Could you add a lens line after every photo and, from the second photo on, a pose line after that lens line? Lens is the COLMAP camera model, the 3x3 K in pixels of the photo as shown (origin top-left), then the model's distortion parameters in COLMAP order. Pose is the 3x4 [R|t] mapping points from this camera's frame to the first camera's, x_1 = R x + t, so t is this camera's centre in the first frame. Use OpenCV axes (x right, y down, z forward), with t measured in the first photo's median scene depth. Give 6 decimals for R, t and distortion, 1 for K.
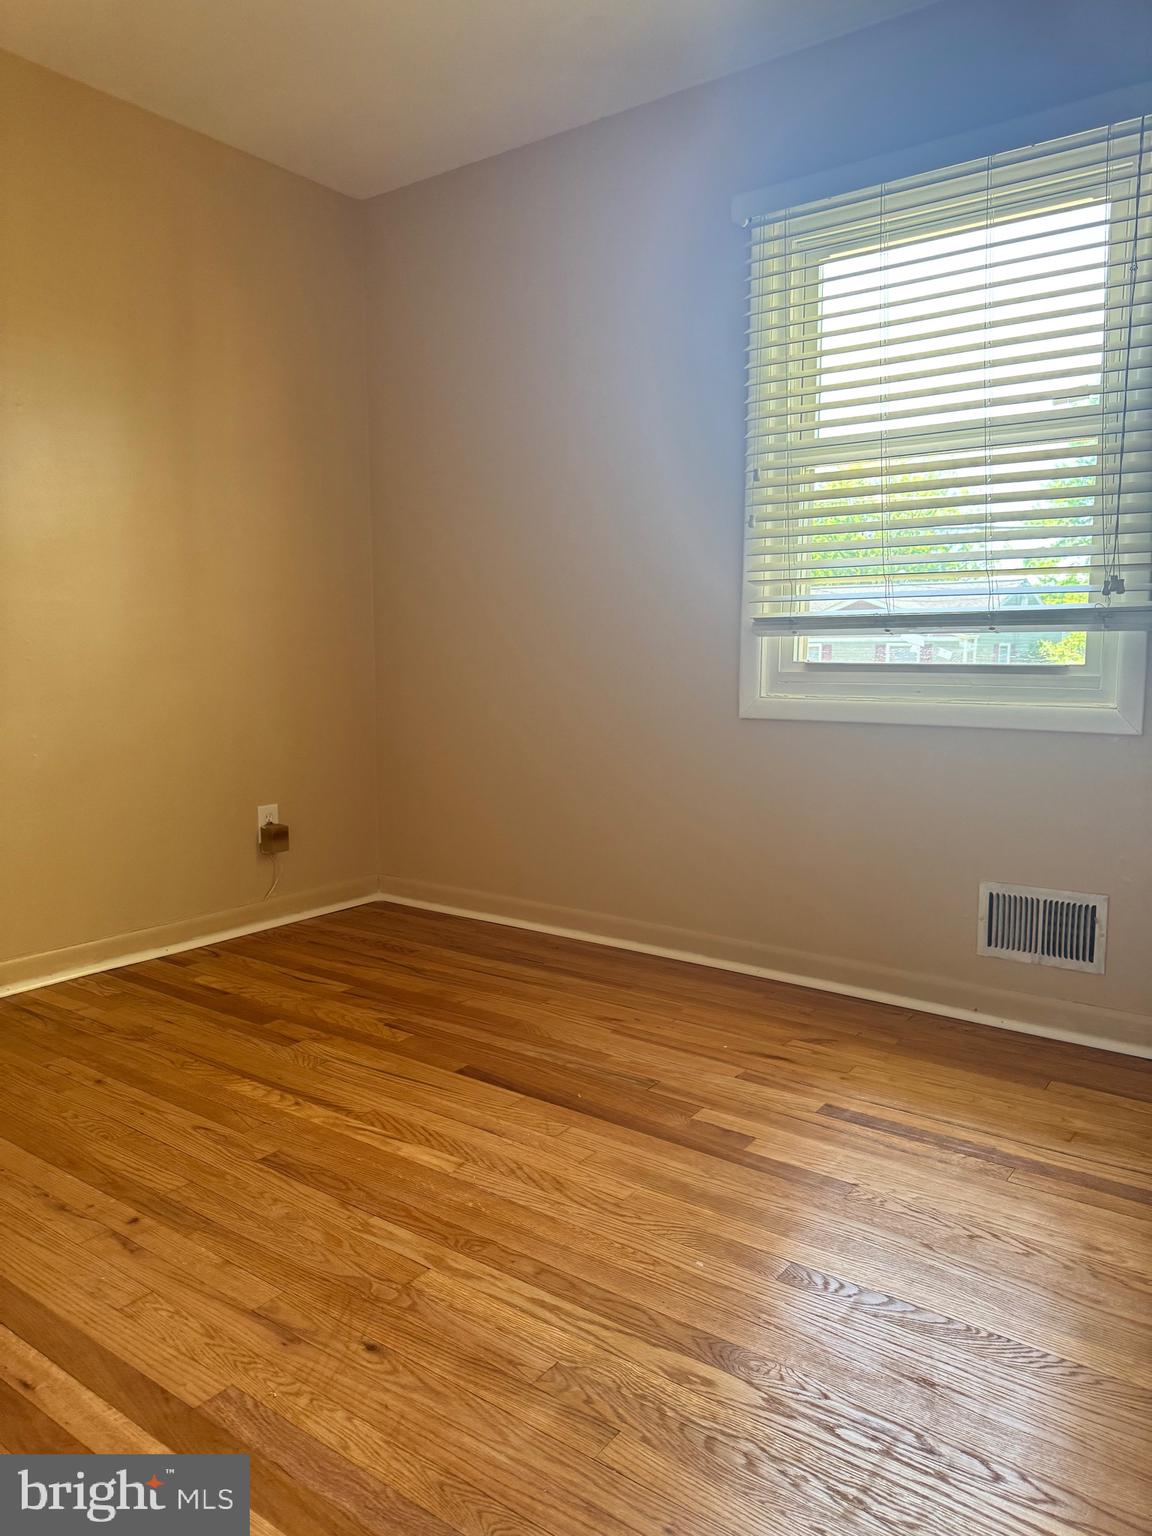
lens RADIAL K [[1103.0, 0, 570.2], [0, 1103.0, 767.5], [0, 0, 1]] dist [0.056420, -0.037118]
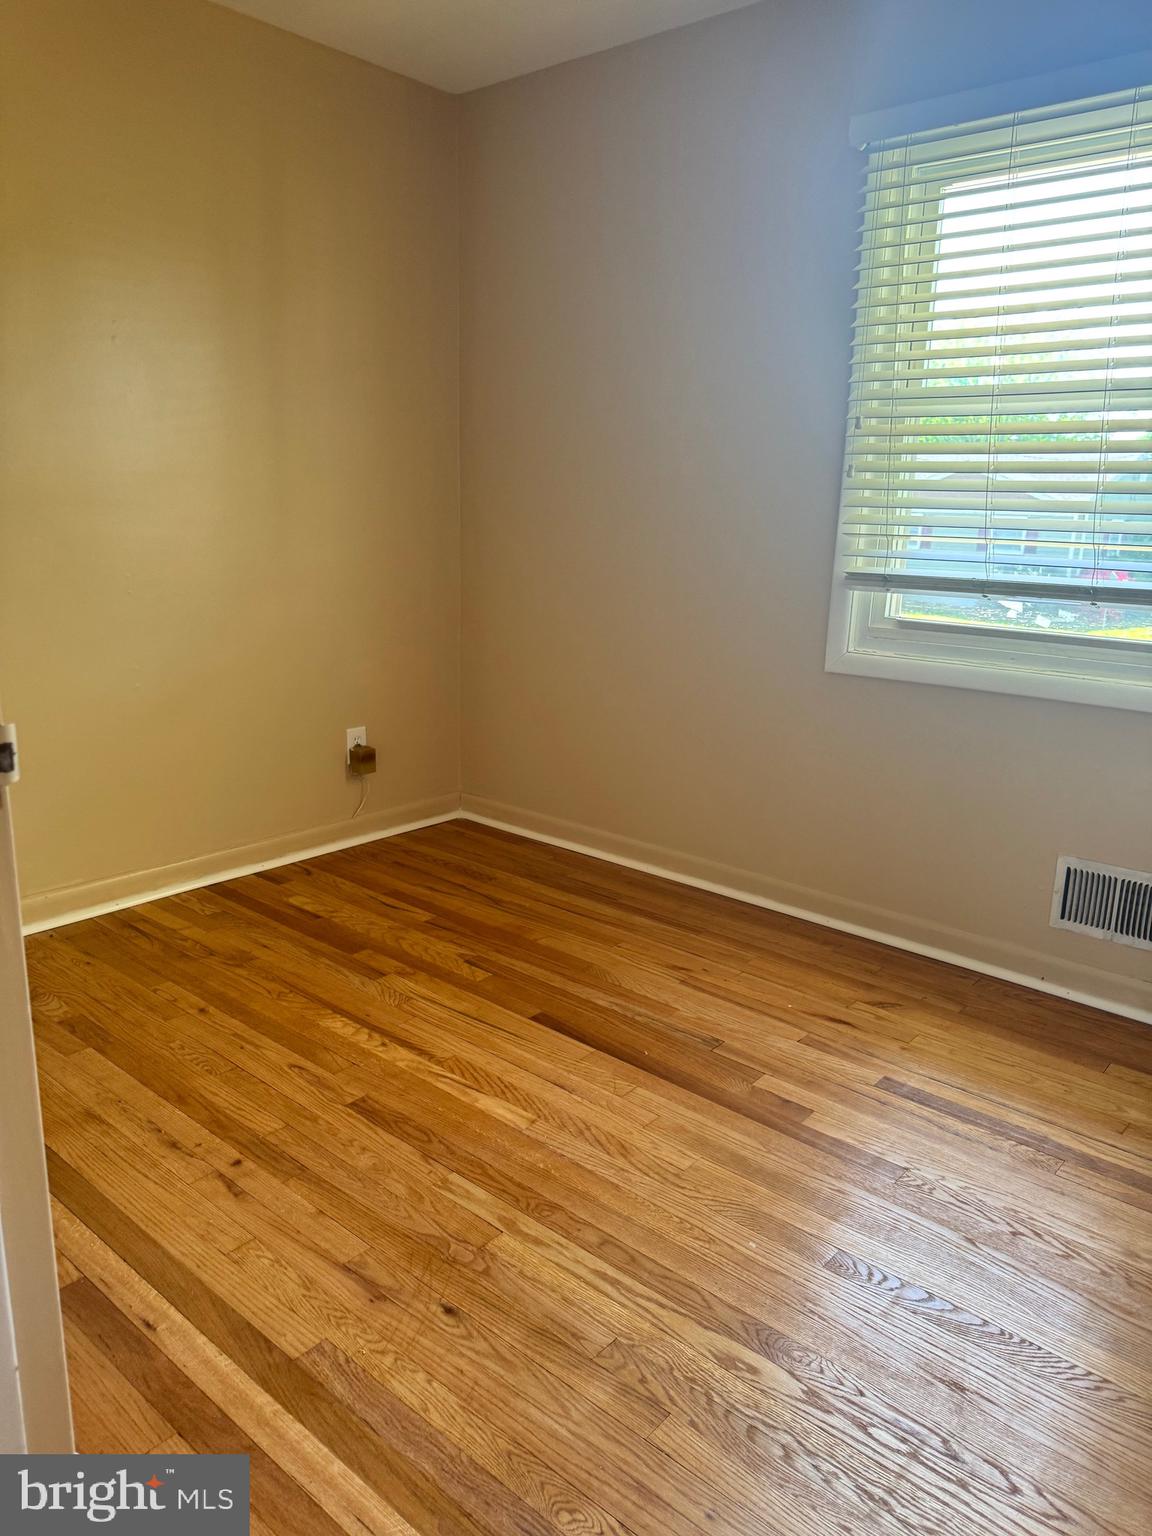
lens RADIAL K [[1103.0, 0, 576.0], [0, 1103.0, 776.6], [0, 0, 1]] dist [0.056420, -0.037118]
pose [[0.997101, 0.039696, -0.064910, -0.001180], [-0.030951, 0.990955, 0.130576, -0.120947], [0.069507, -0.128188, 0.989311, -0.014112]]
